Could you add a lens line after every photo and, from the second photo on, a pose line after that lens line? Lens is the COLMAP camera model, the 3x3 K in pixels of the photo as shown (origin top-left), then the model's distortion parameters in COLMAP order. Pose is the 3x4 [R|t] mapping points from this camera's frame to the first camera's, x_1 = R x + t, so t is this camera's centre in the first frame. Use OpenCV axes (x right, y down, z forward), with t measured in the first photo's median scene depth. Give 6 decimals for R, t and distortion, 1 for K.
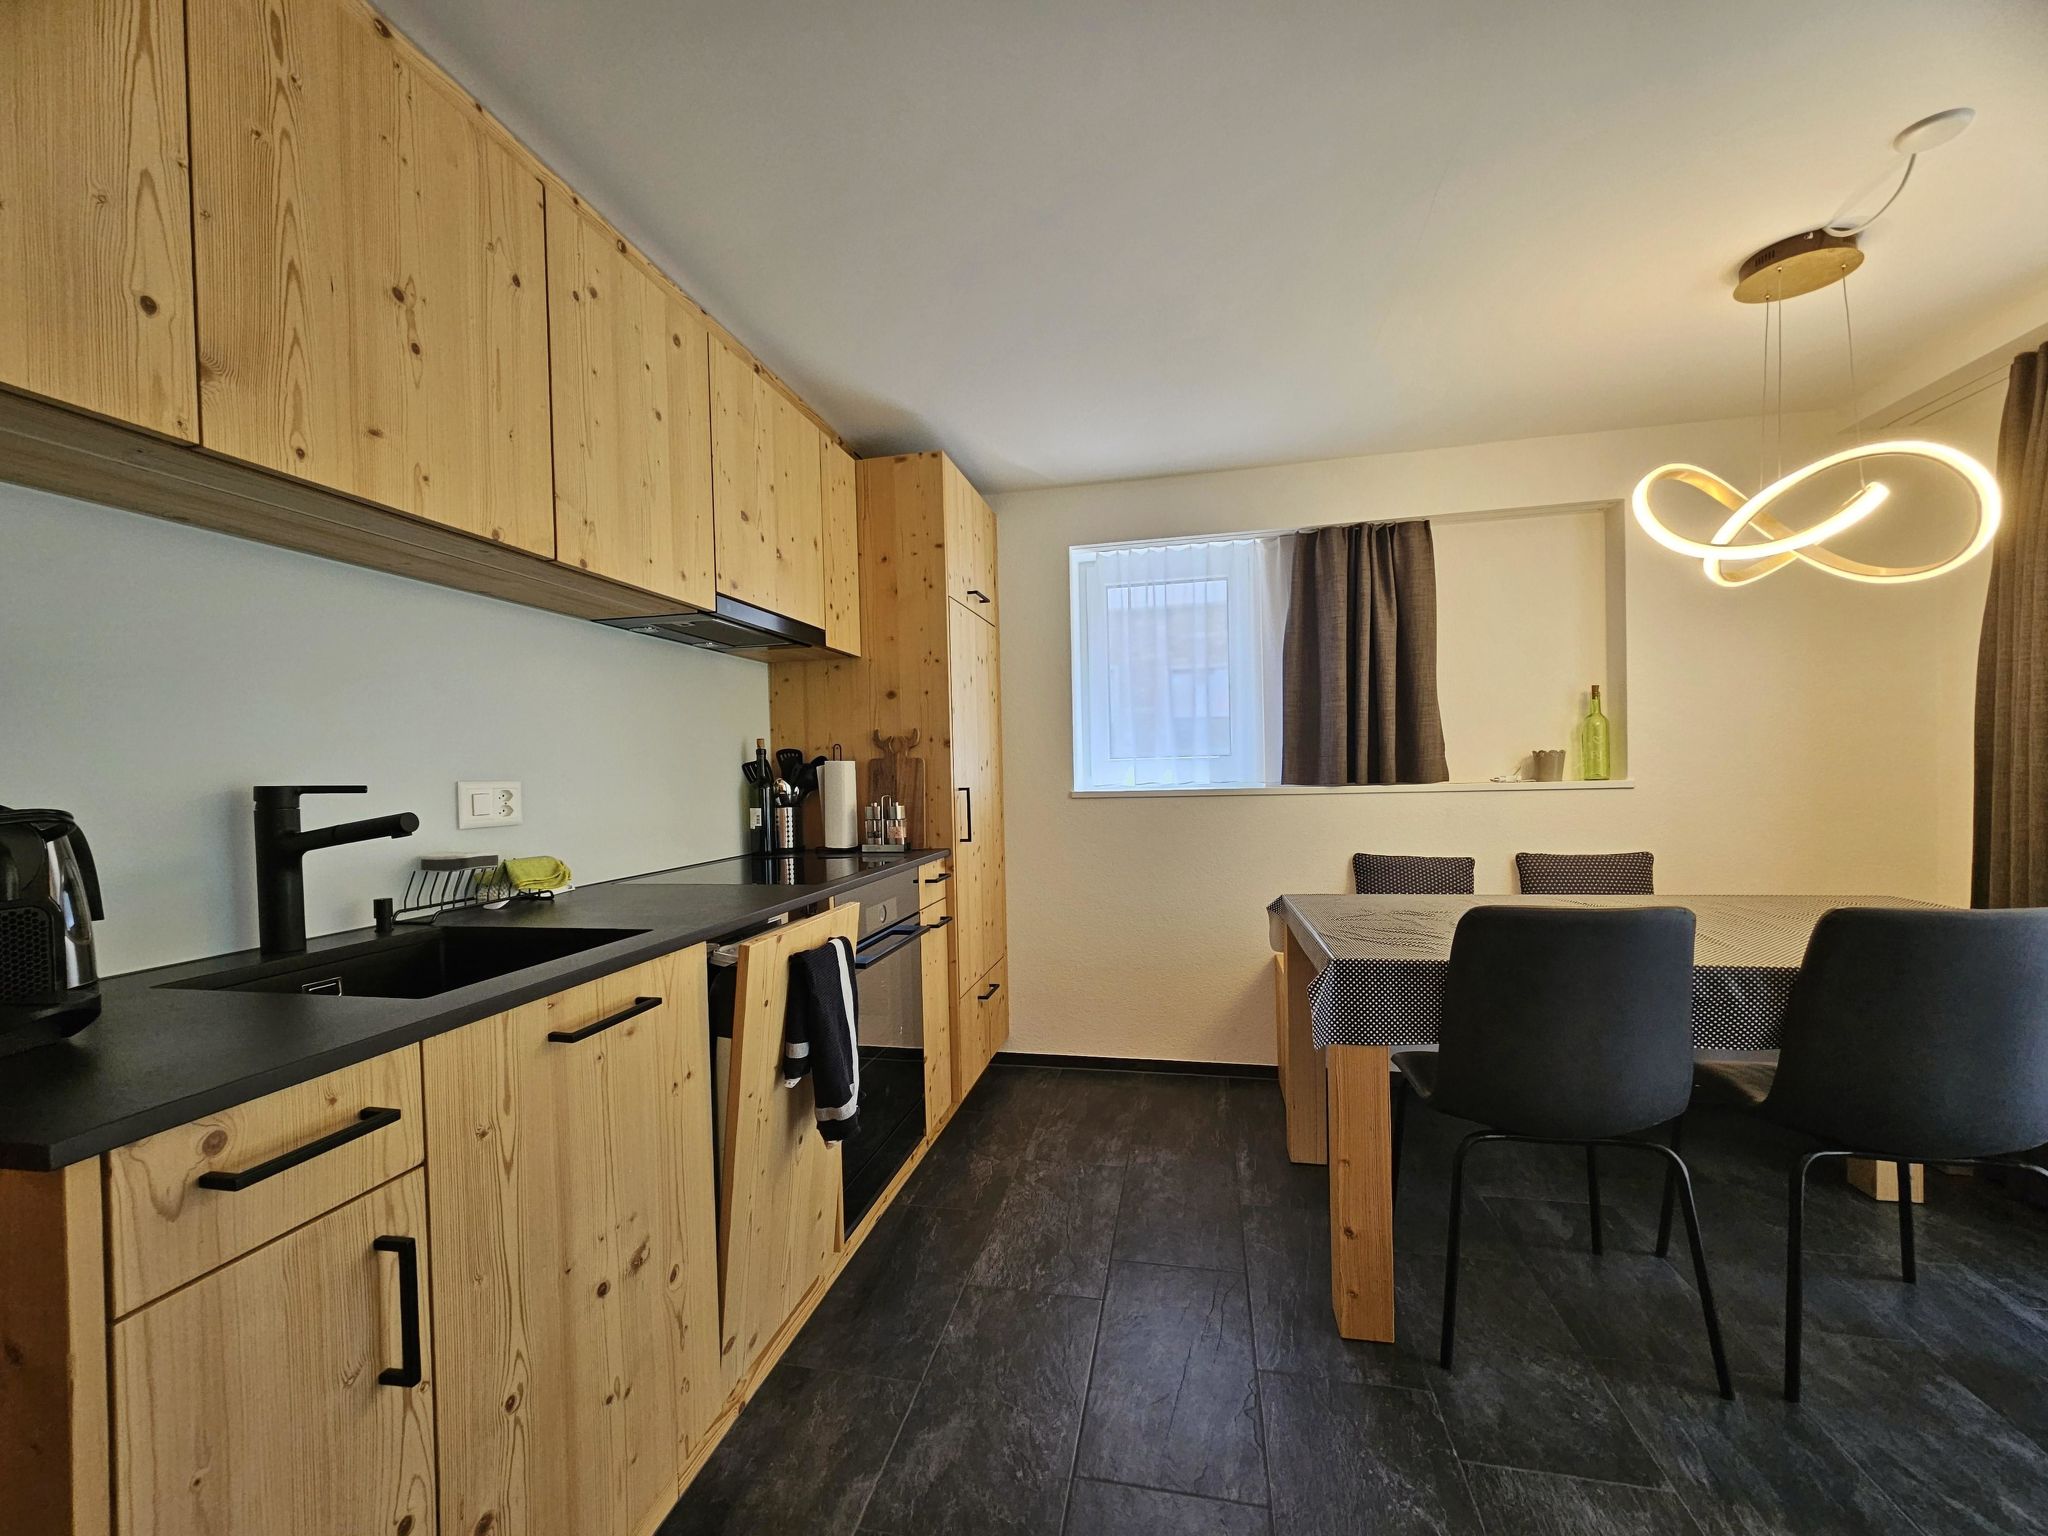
lens RADIAL K [[842.3, 0, 1016.3], [0, 842.3, 797.2], [0, 0, 1]] dist [-0.016077, 0.009037]
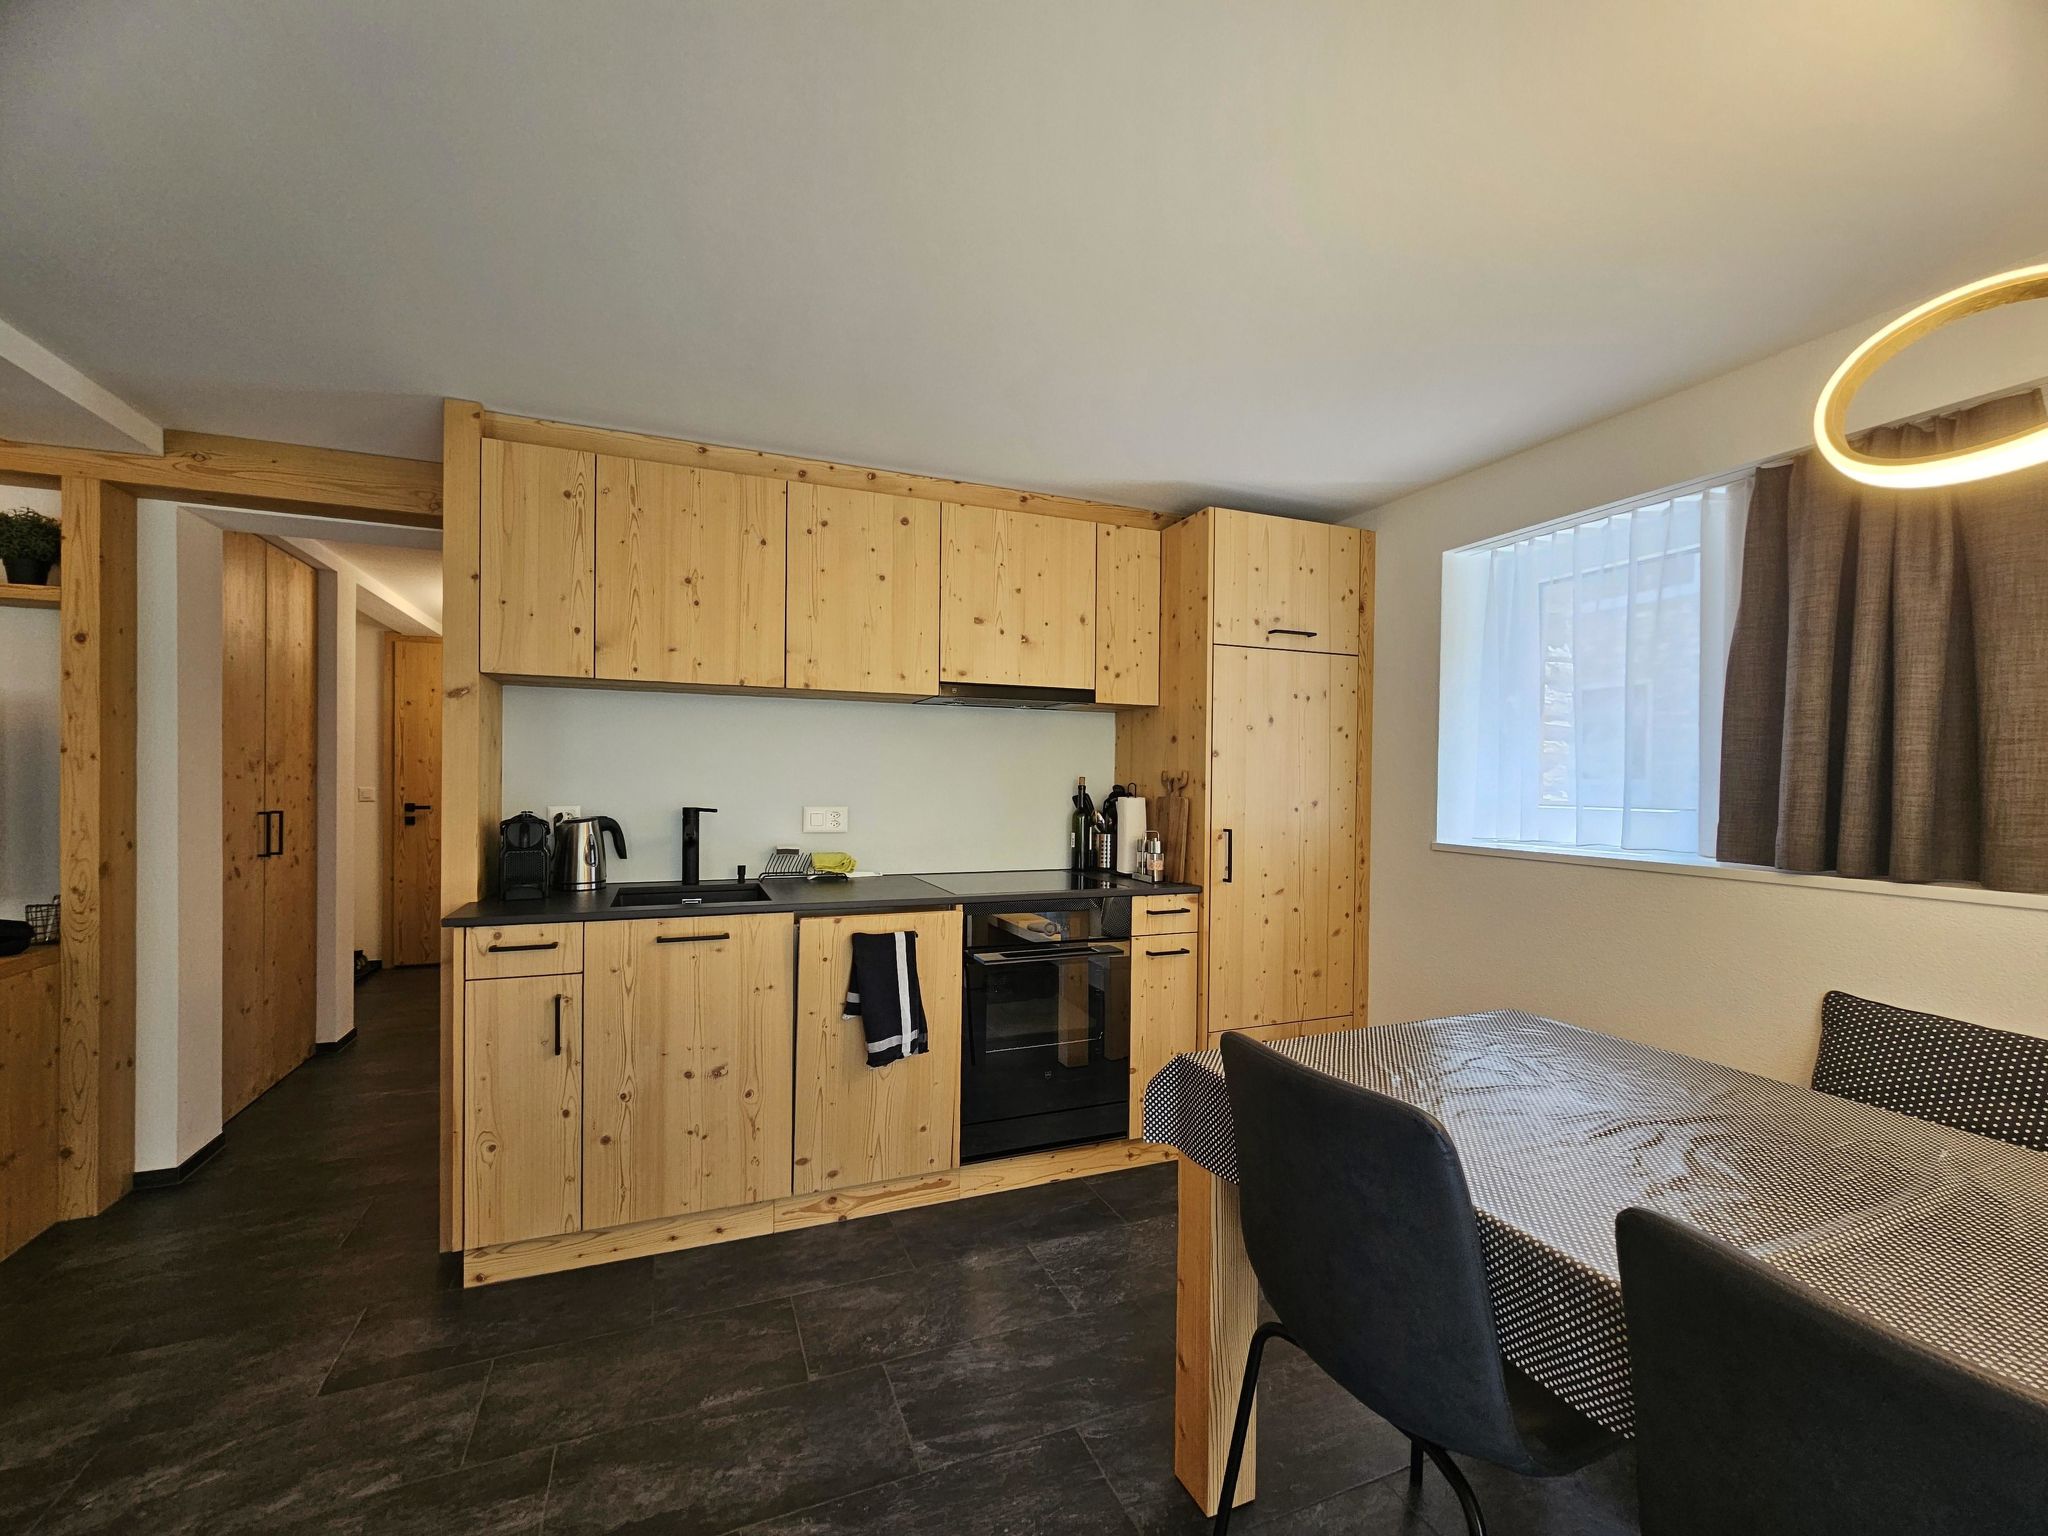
lens RADIAL K [[842.3, 0, 1016.3], [0, 842.3, 797.2], [0, 0, 1]] dist [-0.016077, 0.009037]
pose [[0.560758, 0.047780, -0.826600, 1.140688], [-0.050090, 0.998463, 0.023733, -0.109412], [0.826463, 0.028095, 0.562289, 0.380076]]
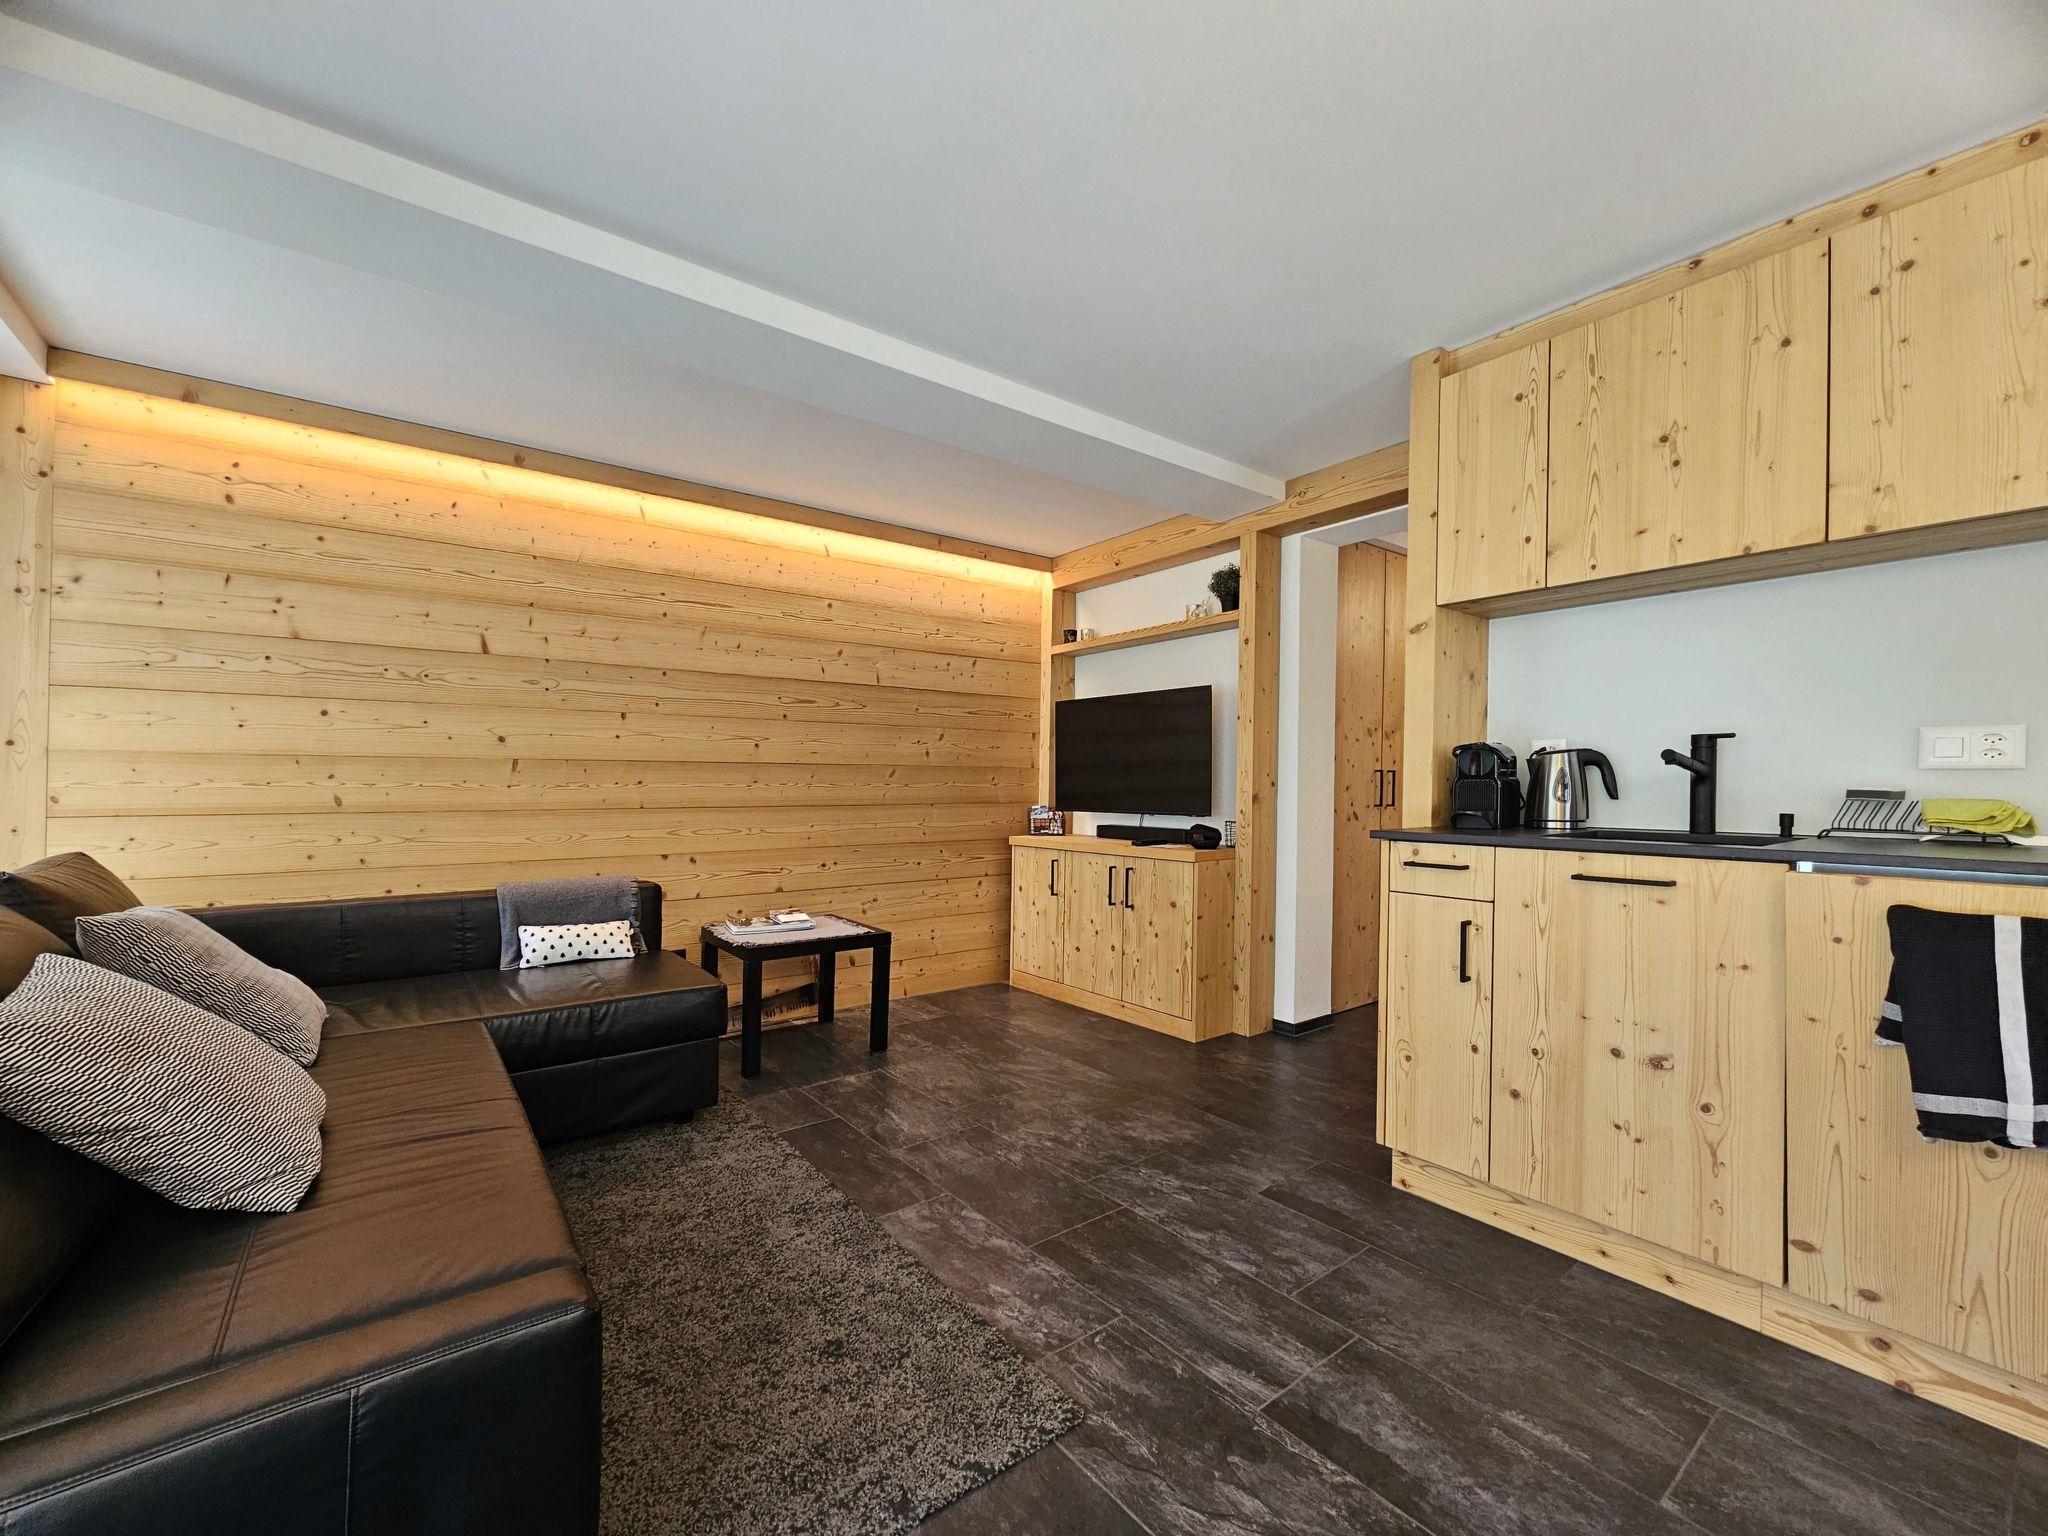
lens RADIAL K [[853.1, 0, 1023.4], [0, 853.1, 786.8], [0, 0, 1]] dist [0.000566, 0.000305]
pose [[-0.647477, 0.023877, -0.761711, 1.060347], [-0.011728, 0.999079, 0.041287, 0.029228], [0.761995, 0.035665, -0.646600, 0.870097]]
